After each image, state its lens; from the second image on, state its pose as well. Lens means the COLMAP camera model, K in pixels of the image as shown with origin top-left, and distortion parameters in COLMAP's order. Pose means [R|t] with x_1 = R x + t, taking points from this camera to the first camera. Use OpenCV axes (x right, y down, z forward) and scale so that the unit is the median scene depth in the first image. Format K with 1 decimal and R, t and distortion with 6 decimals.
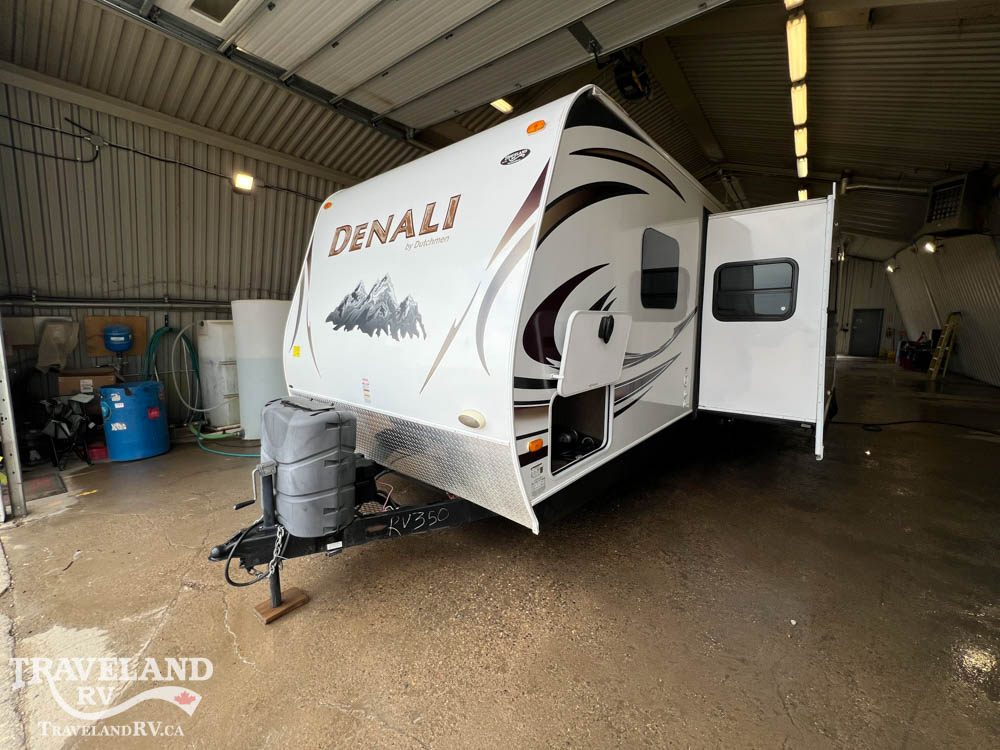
lens RADIAL K [[400.5, 0, 498.6], [0, 400.5, 378.1], [0, 0, 1]] dist [-0.001502, 0.000409]
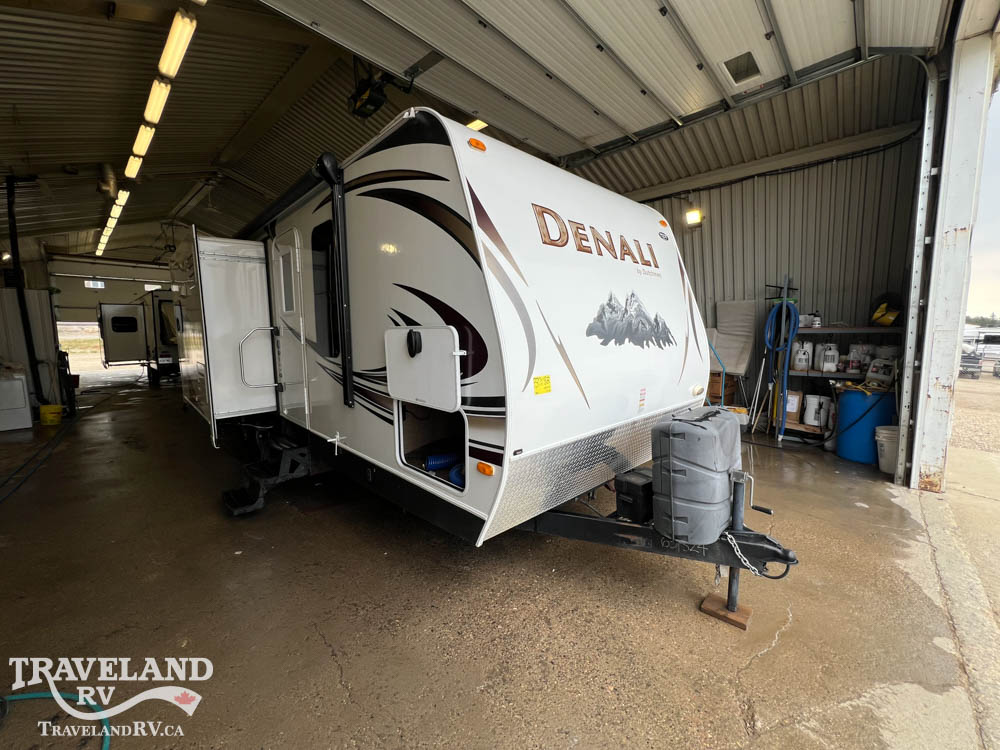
lens RADIAL K [[399.1, 0, 497.5], [0, 399.1, 371.0], [0, 0, 1]] dist [-0.002394, 0.000082]
pose [[0.094615, -0.105369, 0.989922, -1.372296], [0.138845, 0.986061, 0.091687, -0.189432], [-0.985784, 0.128771, 0.107927, 1.234172]]
